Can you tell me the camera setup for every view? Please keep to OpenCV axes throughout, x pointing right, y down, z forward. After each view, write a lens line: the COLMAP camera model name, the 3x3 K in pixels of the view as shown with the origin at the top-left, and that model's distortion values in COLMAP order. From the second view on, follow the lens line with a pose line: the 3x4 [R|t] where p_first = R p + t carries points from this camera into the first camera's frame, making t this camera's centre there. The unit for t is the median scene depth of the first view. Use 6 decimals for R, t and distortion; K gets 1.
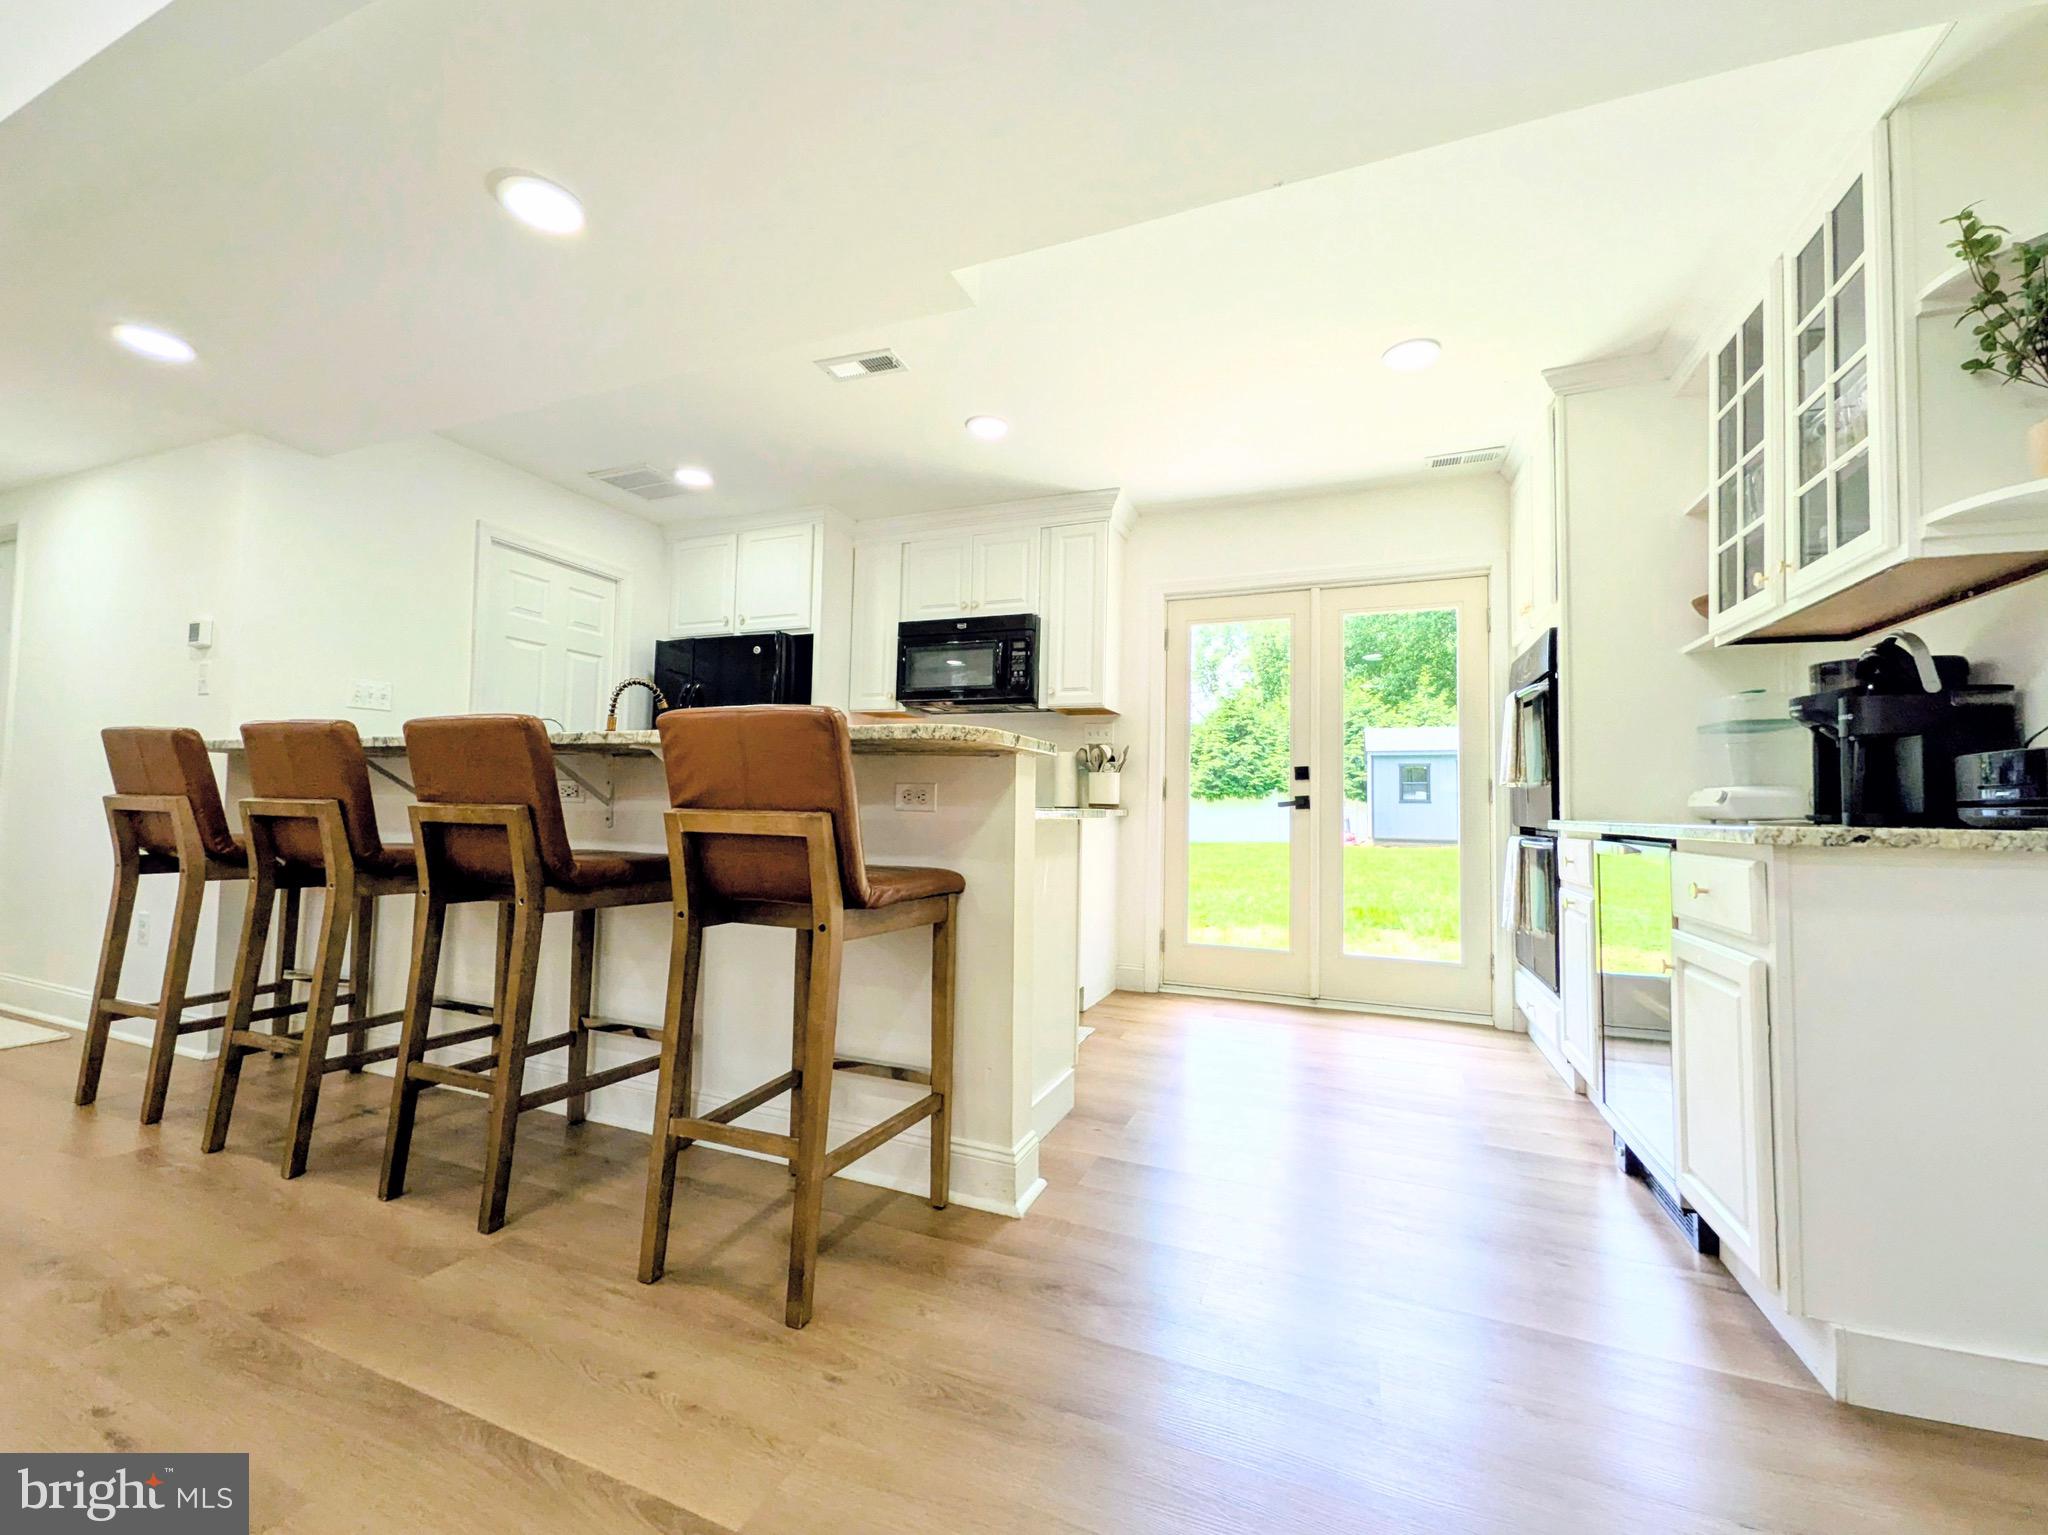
lens RADIAL K [[835.2, 0, 1021.6], [0, 835.2, 770.8], [0, 0, 1]] dist [0.003469, -0.000643]
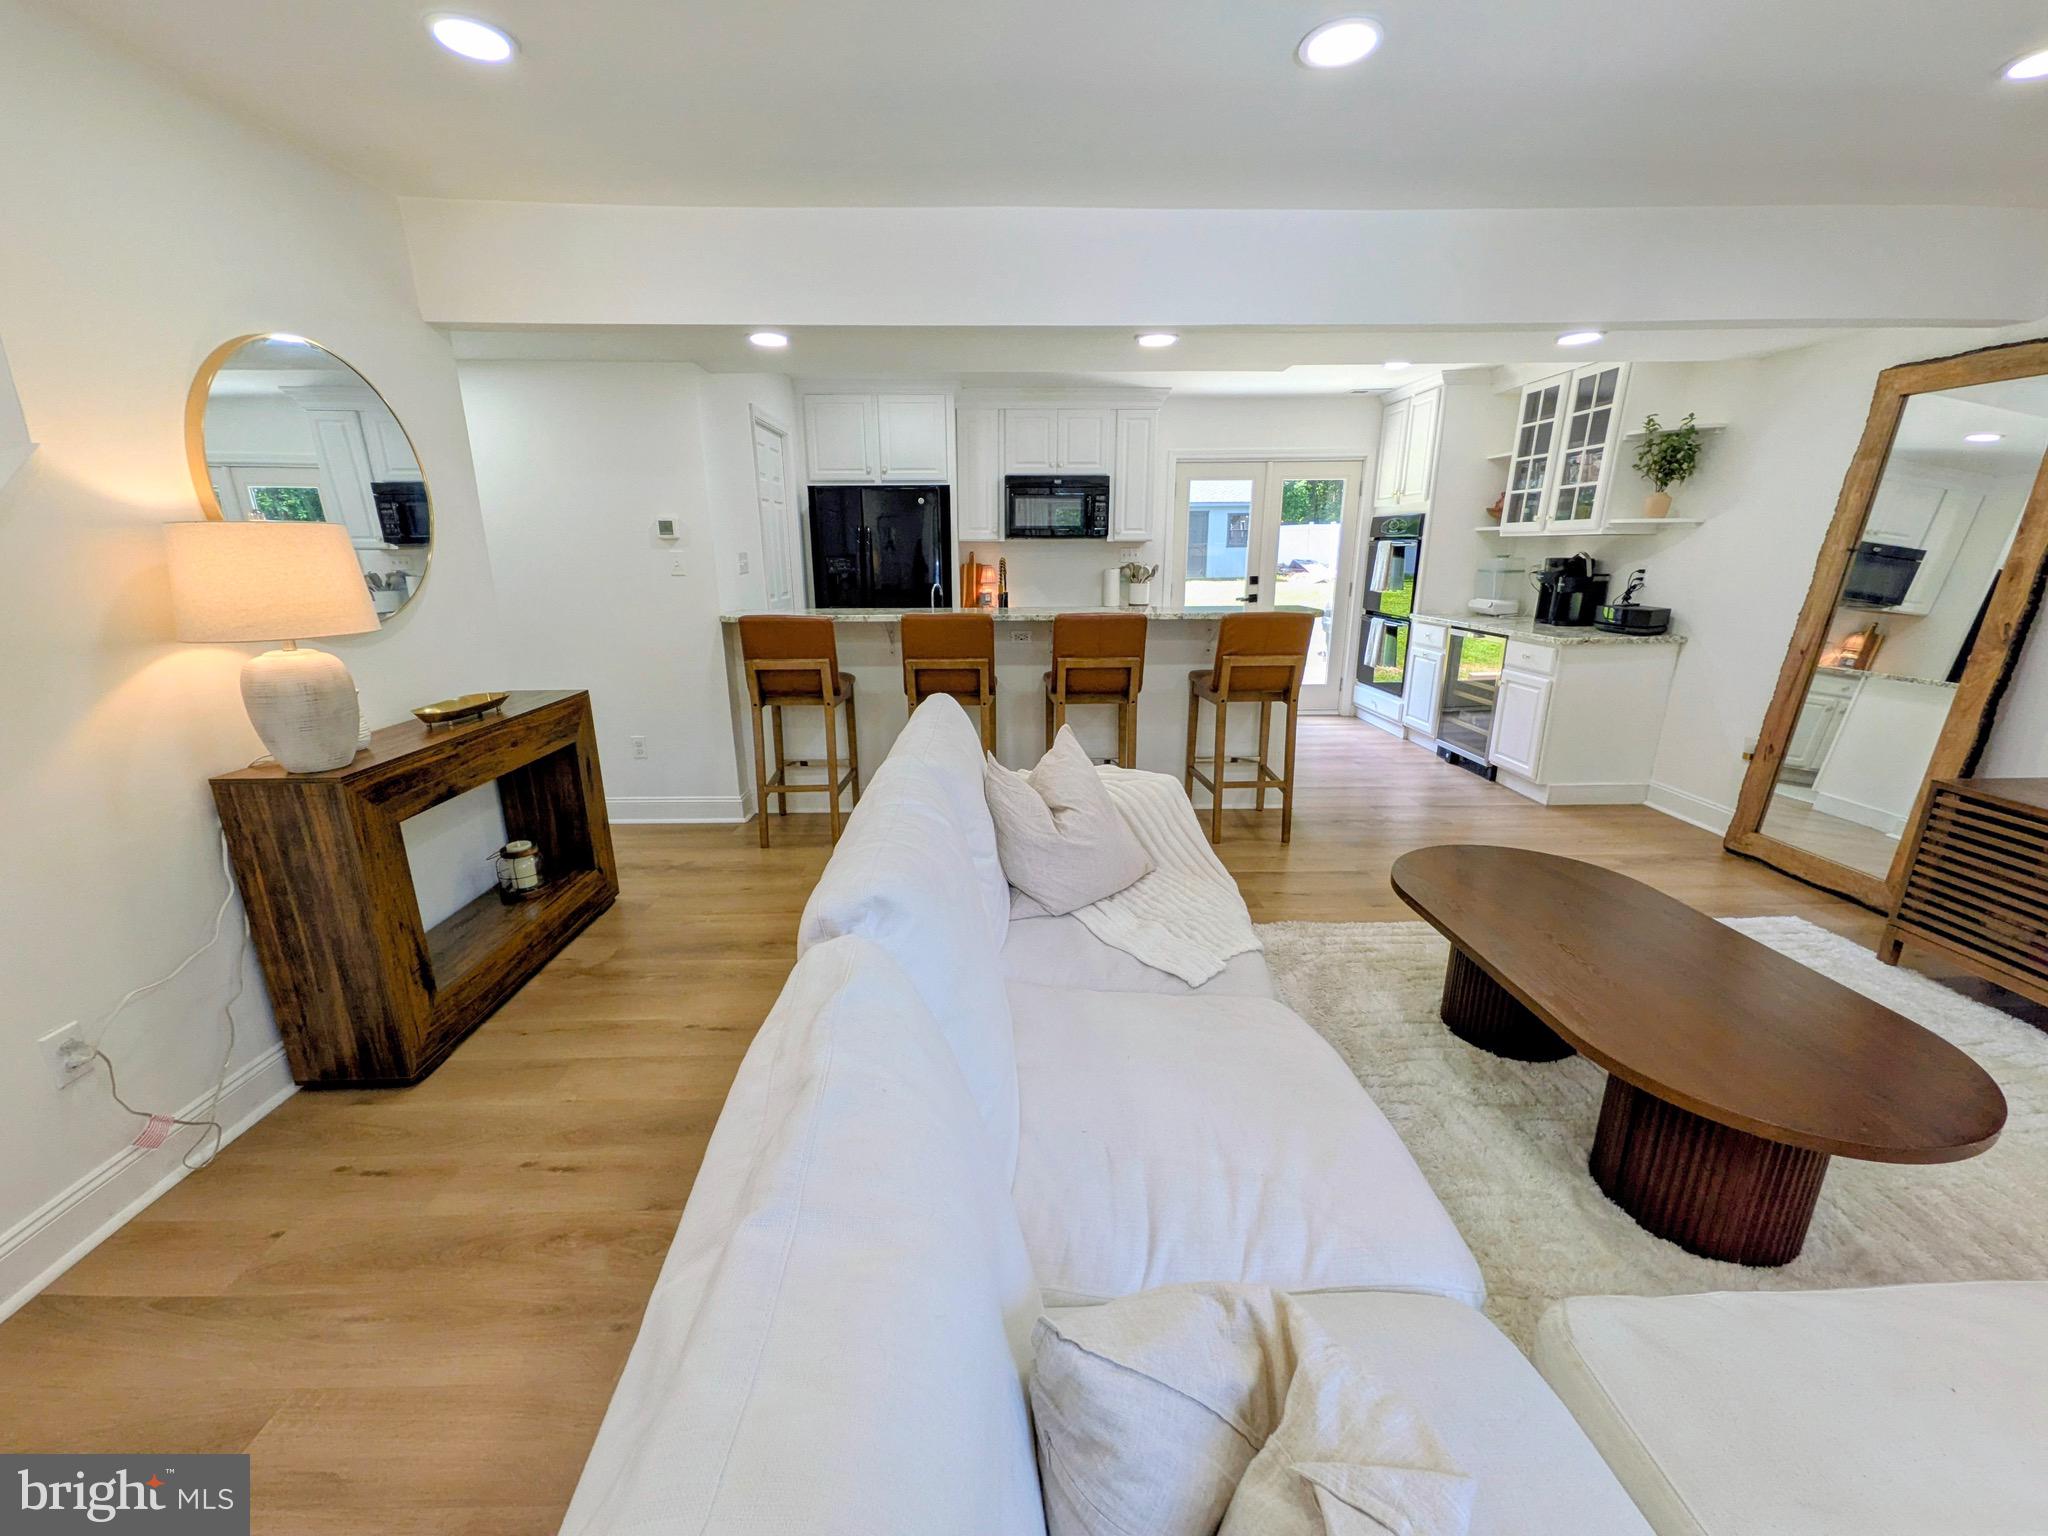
lens RADIAL K [[805.8, 0, 1022.3], [0, 805.8, 772.8], [0, 0, 1]] dist [0.001778, 0.000027]
pose [[0.918510, -0.132321, 0.372599, -0.857213], [0.007259, 0.947826, 0.318705, -0.172340], [-0.395330, -0.290029, 0.871549, -0.385073]]
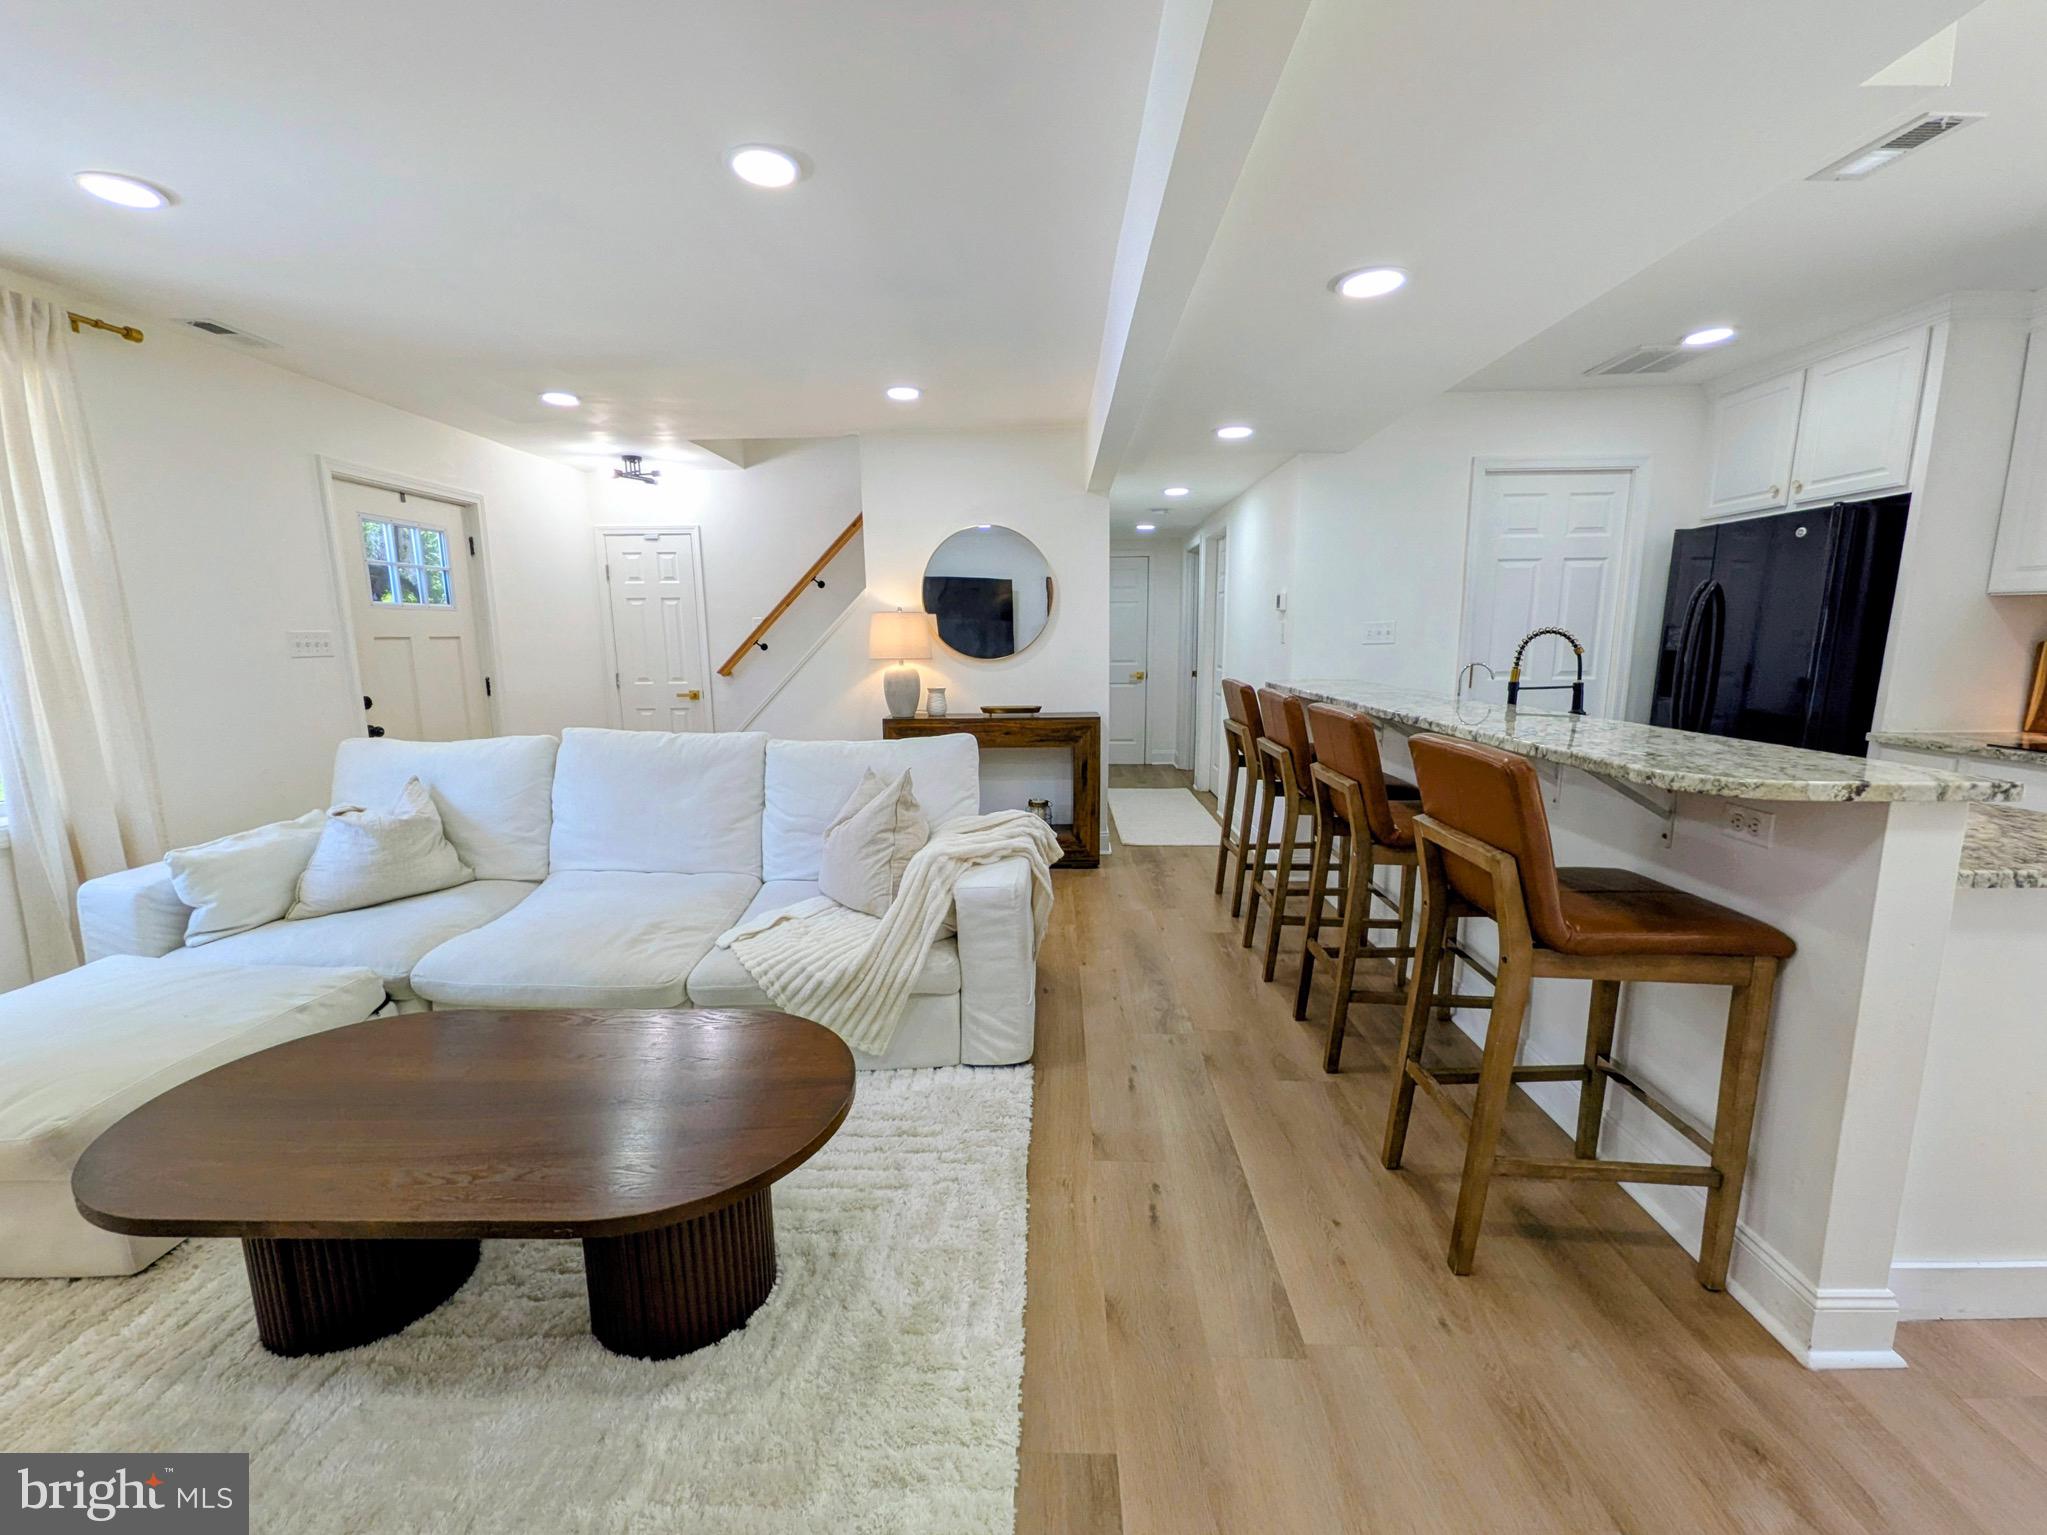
lens RADIAL K [[816.0, 0, 1023.5], [0, 816.0, 767.5], [0, 0, 1]] dist [0.011506, -0.002985]
pose [[0.343799, 0.129246, -0.930106, 0.215918], [0.059822, 0.985457, 0.159049, -0.113013], [0.937136, -0.110322, 0.331067, 0.045712]]
